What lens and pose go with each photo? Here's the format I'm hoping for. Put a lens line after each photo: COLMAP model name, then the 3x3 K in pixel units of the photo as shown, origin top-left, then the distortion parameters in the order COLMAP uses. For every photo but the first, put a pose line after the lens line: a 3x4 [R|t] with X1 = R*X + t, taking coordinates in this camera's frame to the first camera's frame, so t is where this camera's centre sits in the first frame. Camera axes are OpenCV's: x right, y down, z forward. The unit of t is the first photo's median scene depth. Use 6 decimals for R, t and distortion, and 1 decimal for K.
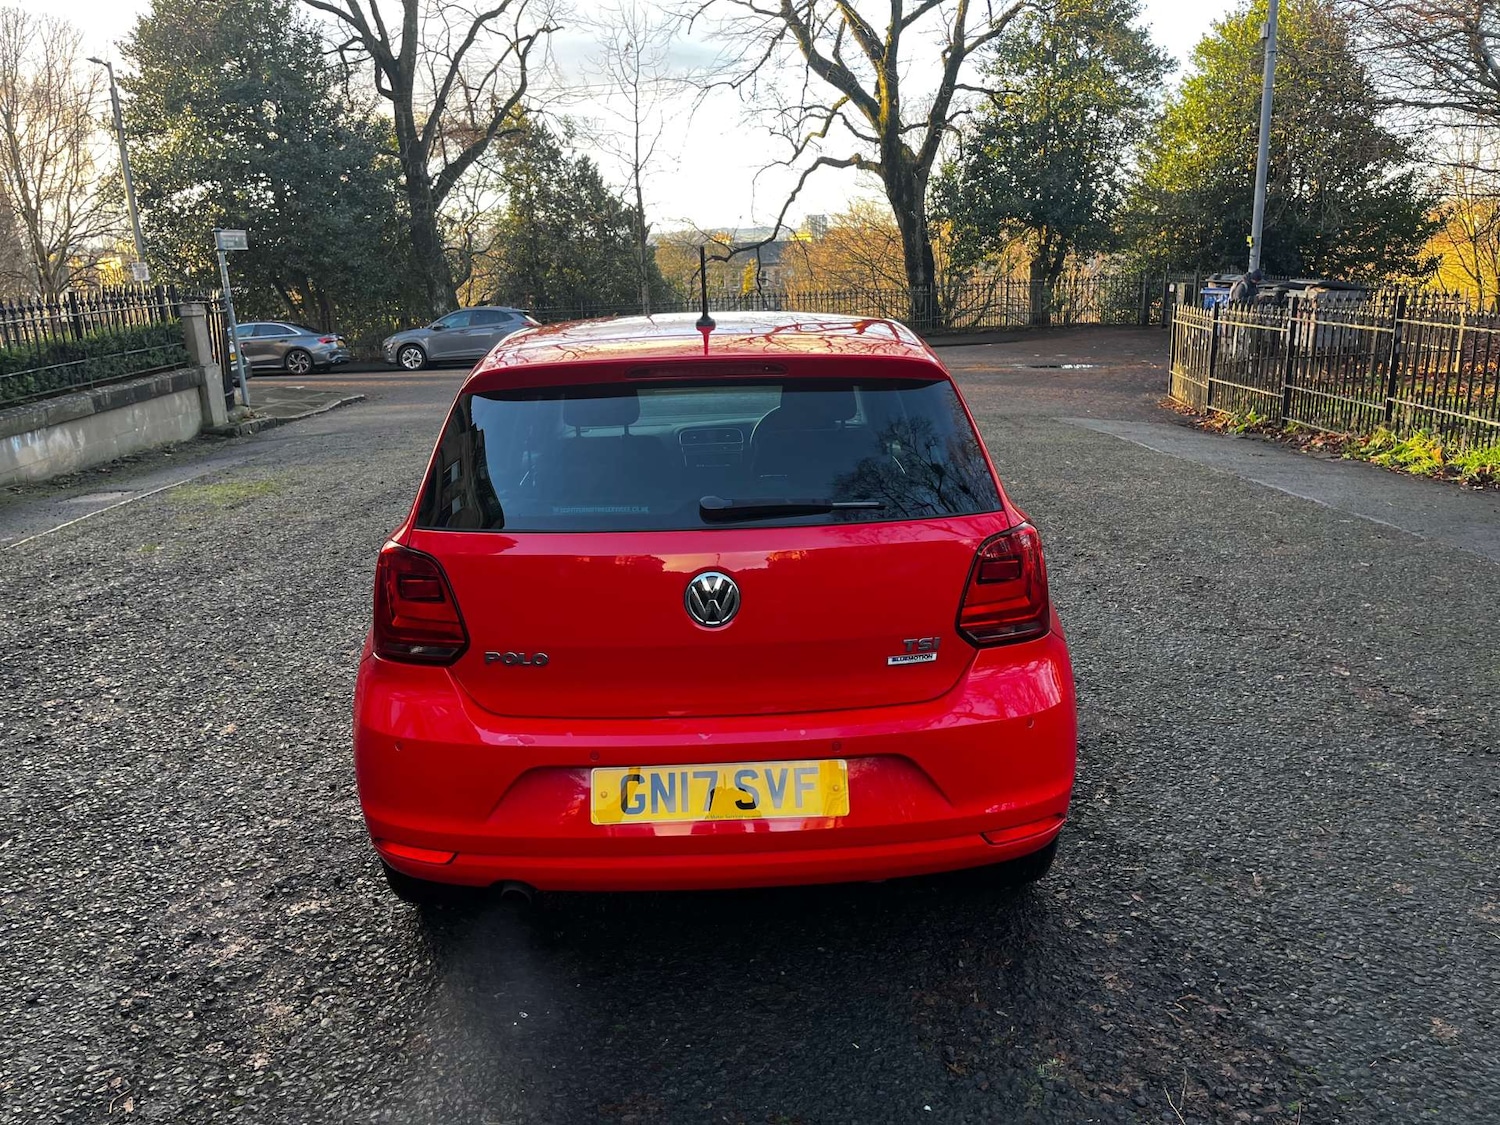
lens RADIAL K [[1129.4, 0, 757.6], [0, 1129.4, 570.8], [0, 0, 1]] dist [0.100050, -0.144203]
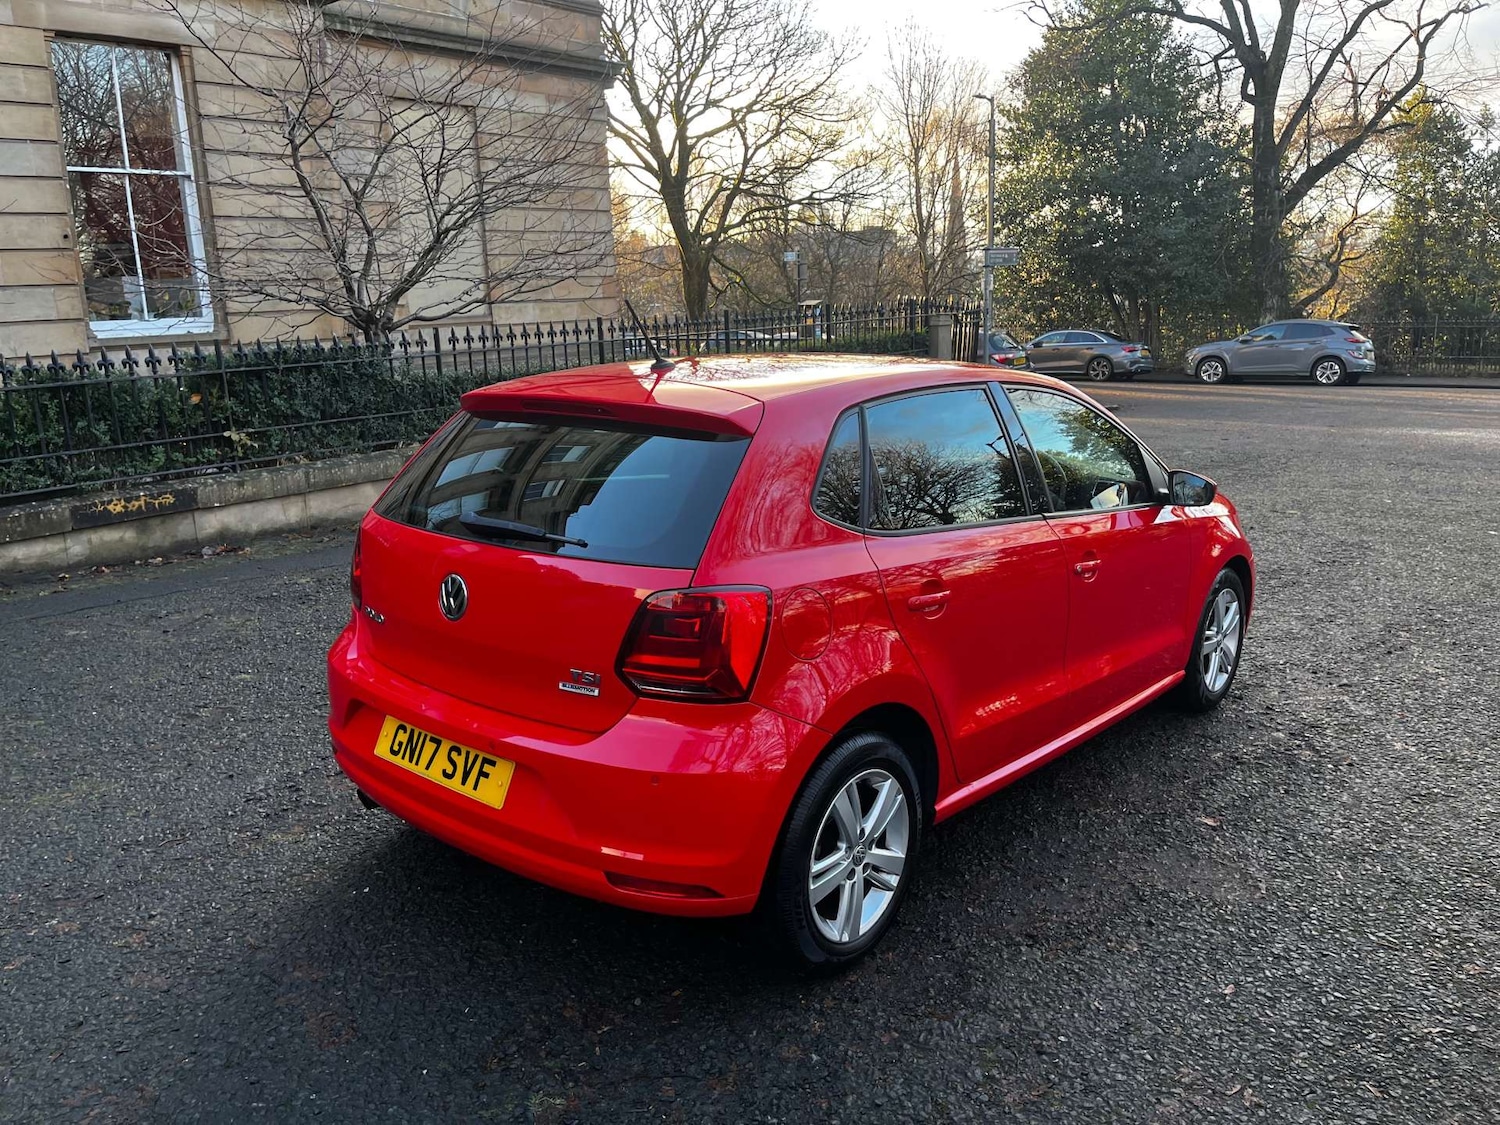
lens RADIAL K [[1133.1, 0, 750.0], [0, 1133.1, 562.5], [0, 0, 1]] dist [0.086036, -0.125426]
pose [[0.734217, 0.166687, -0.658134, 0.078389], [-0.174744, 0.983129, 0.054055, -0.010164], [0.656041, 0.075316, 0.750958, 0.024350]]
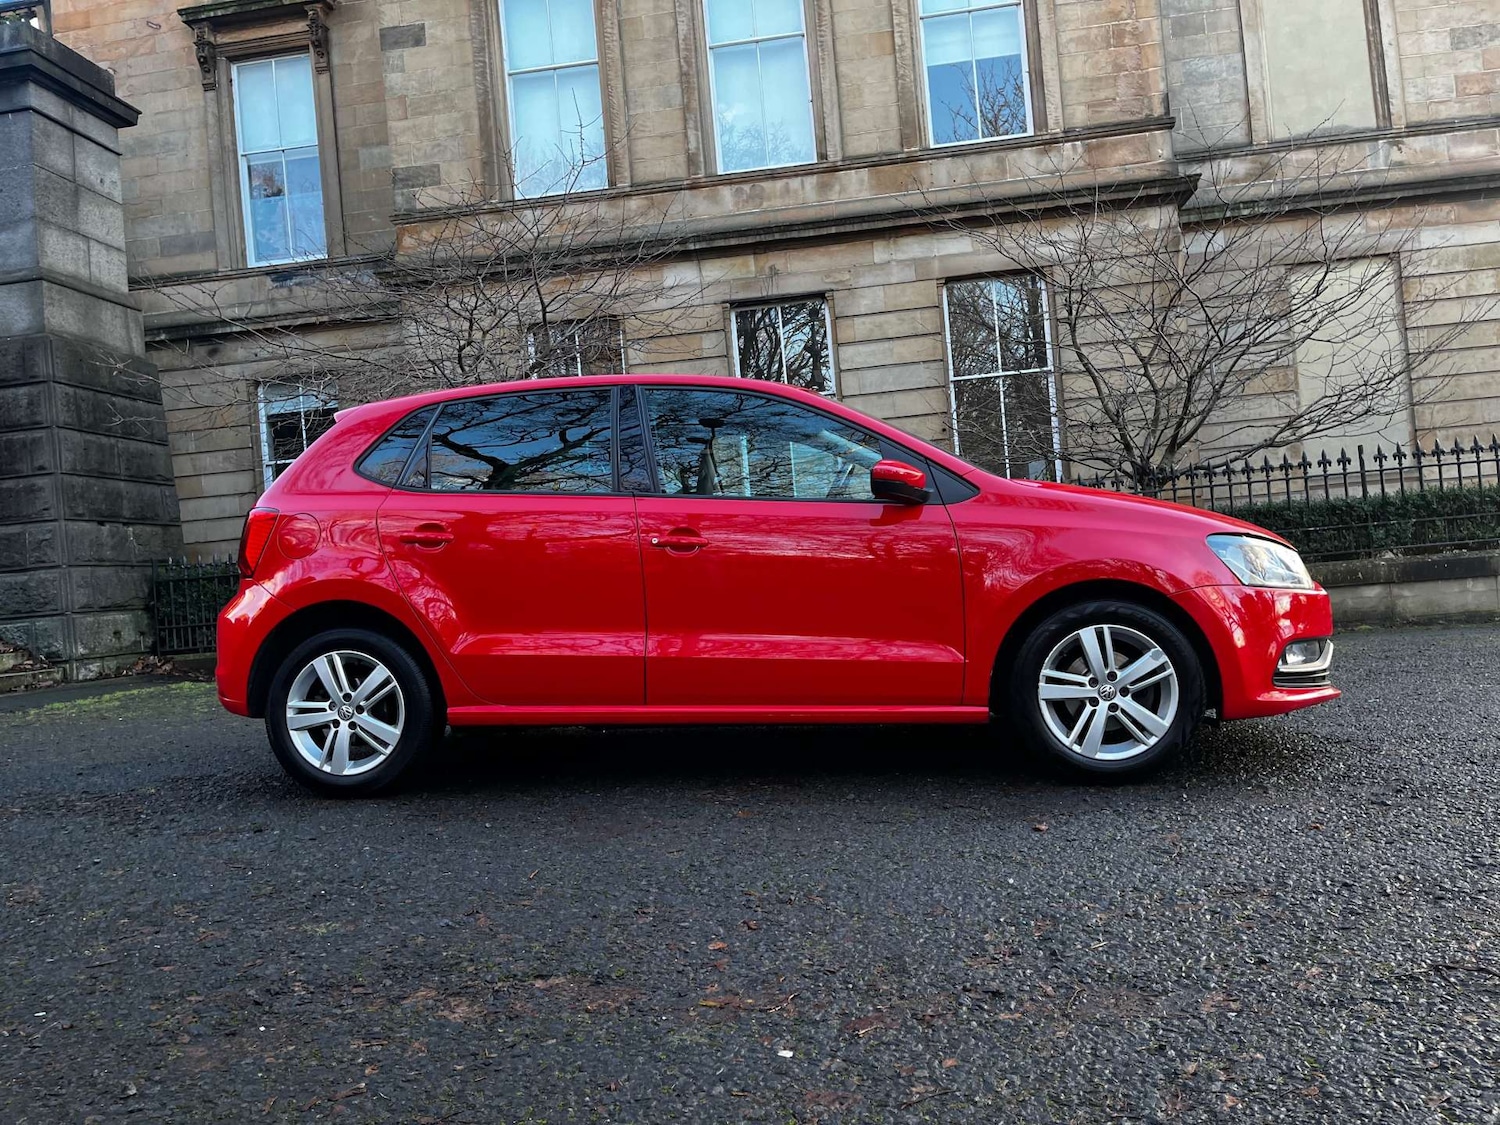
lens RADIAL K [[1130.4, 0, 738.2], [0, 1130.4, 556.0], [0, 0, 1]] dist [0.079662, -0.112930]
pose [[-0.161141, 0.027399, -0.986551, 0.149542], [-0.179388, 0.982150, 0.056578, -0.015864], [0.970491, 0.186092, -0.153349, 0.167203]]
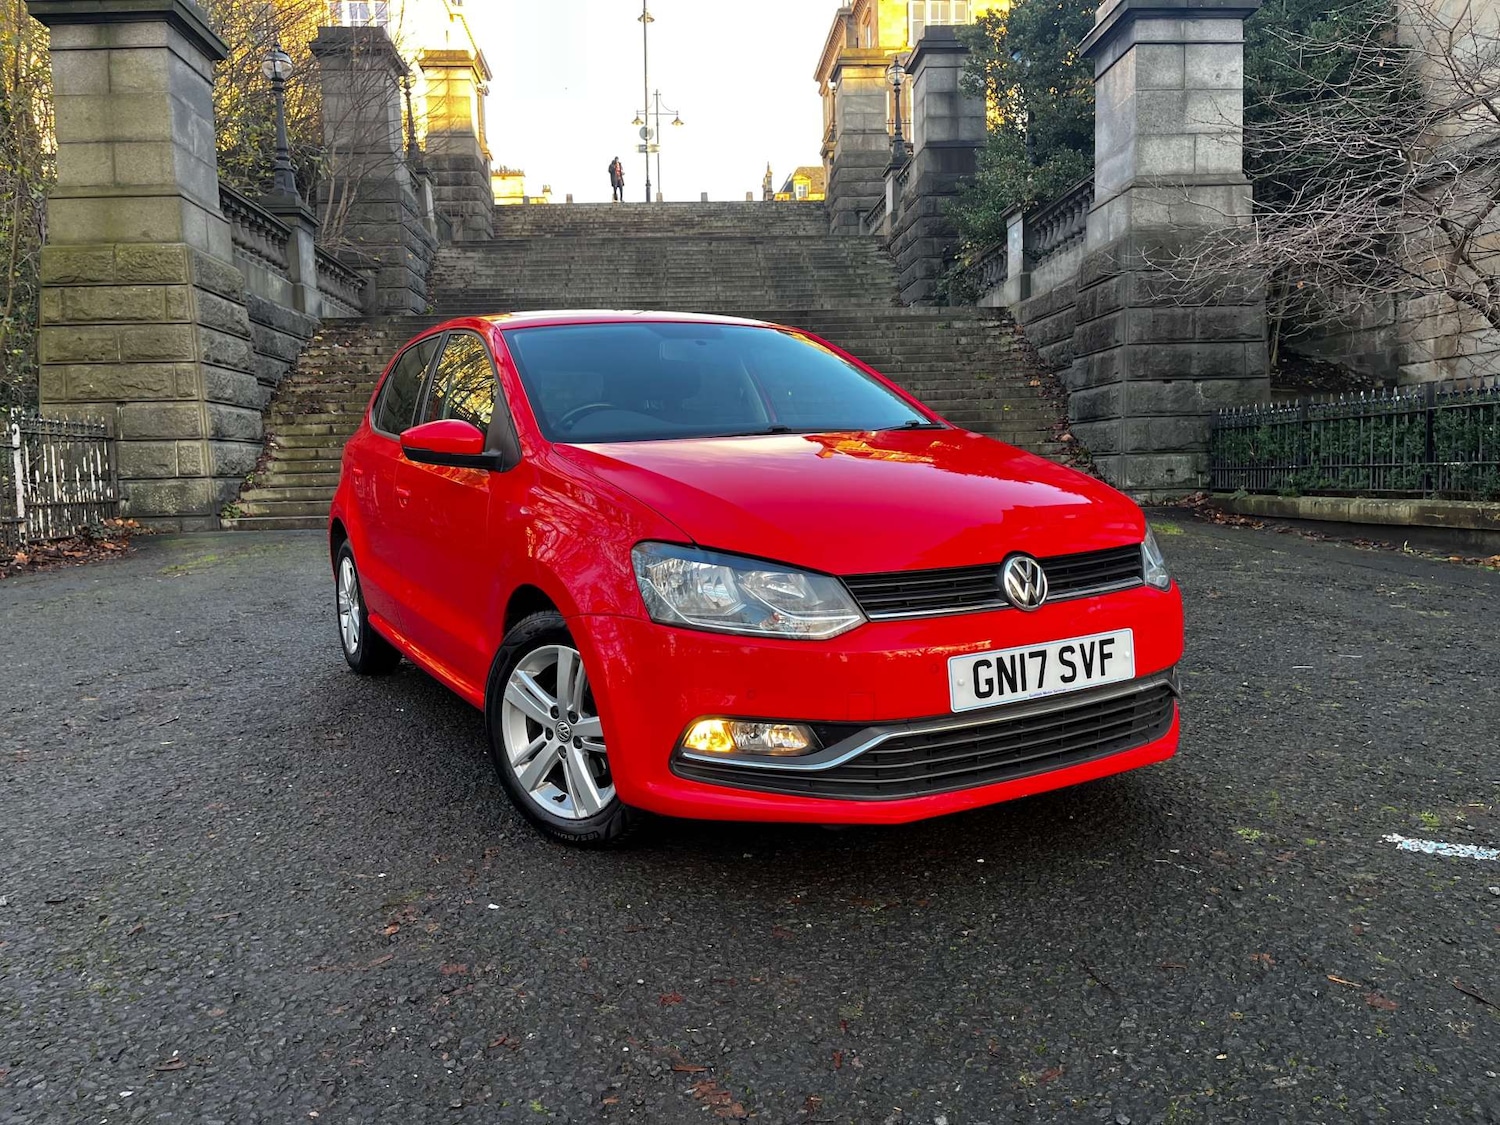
lens RADIAL K [[1140.0, 0, 738.8], [0, 1140.0, 553.8], [0, 0, 1]] dist [0.031886, -0.008619]
pose [[-0.998121, 0.057549, -0.021018, -0.015680], [0.047186, 0.940889, 0.335412, -0.070605], [0.039079, 0.333790, -0.941837, 0.377274]]
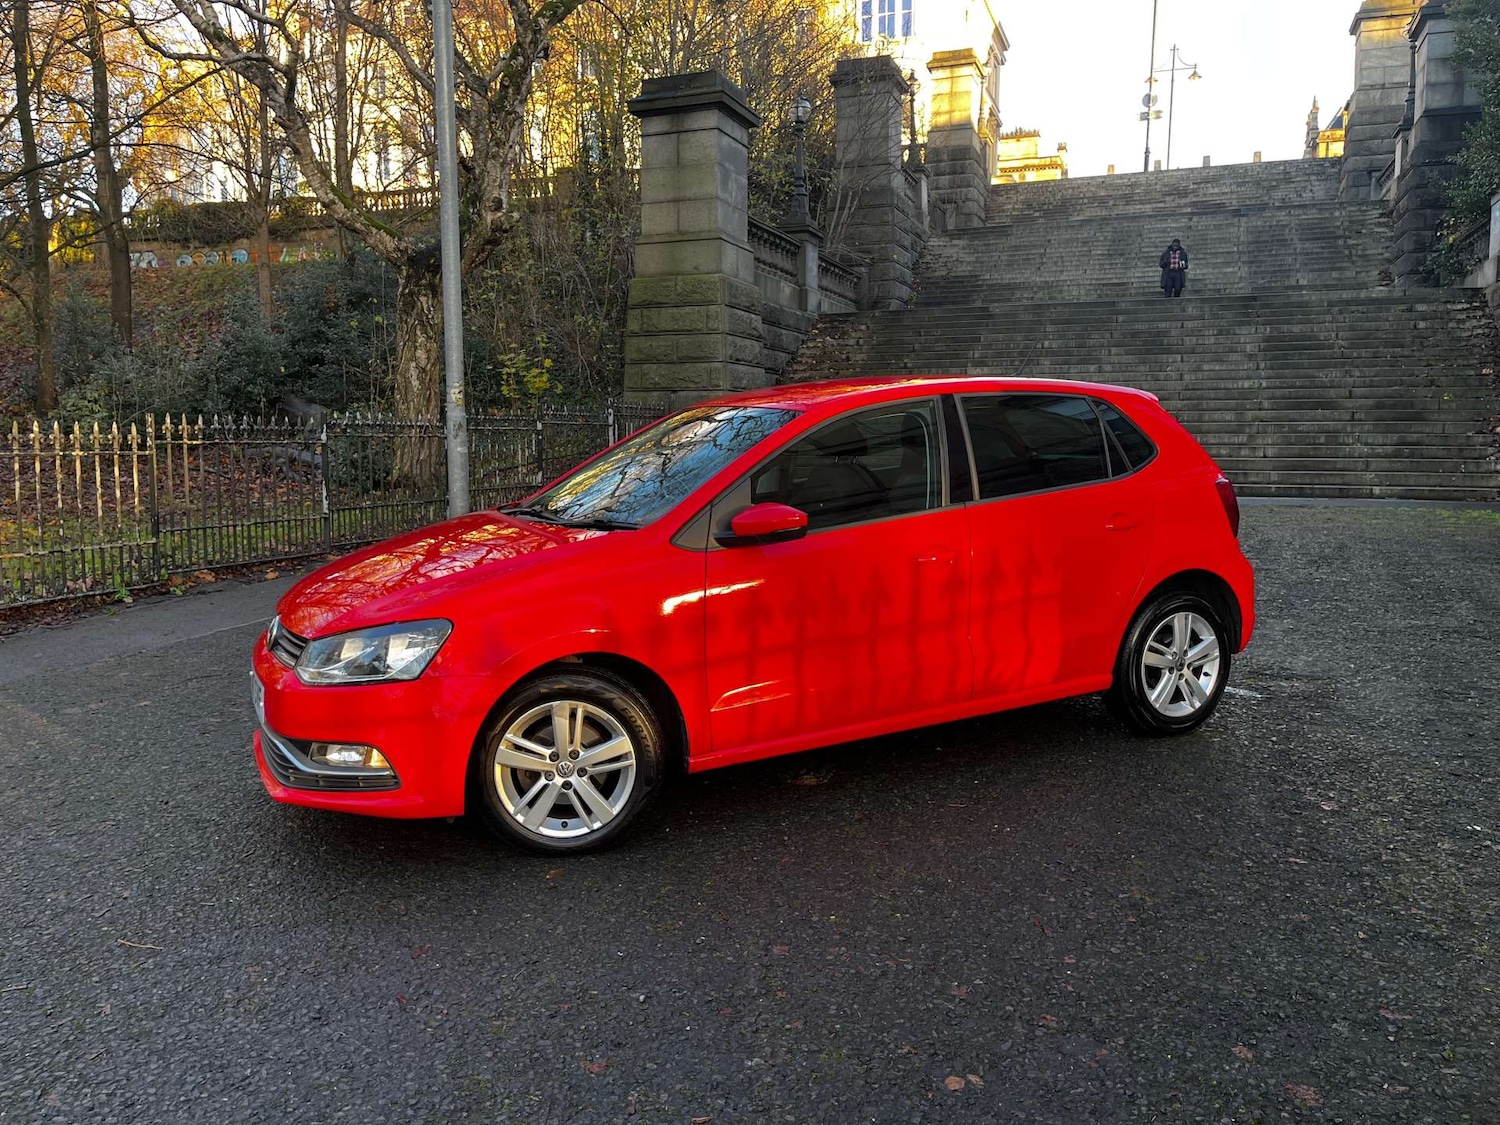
lens RADIAL K [[1130.4, 0, 738.2], [0, 1130.4, 556.0], [0, 0, 1]] dist [0.079662, -0.112930]
pose [[-0.917156, -0.014094, 0.398280, -0.072214], [0.130832, 0.933339, 0.334308, -0.107948], [-0.376441, 0.358720, -0.854173, 0.481422]]
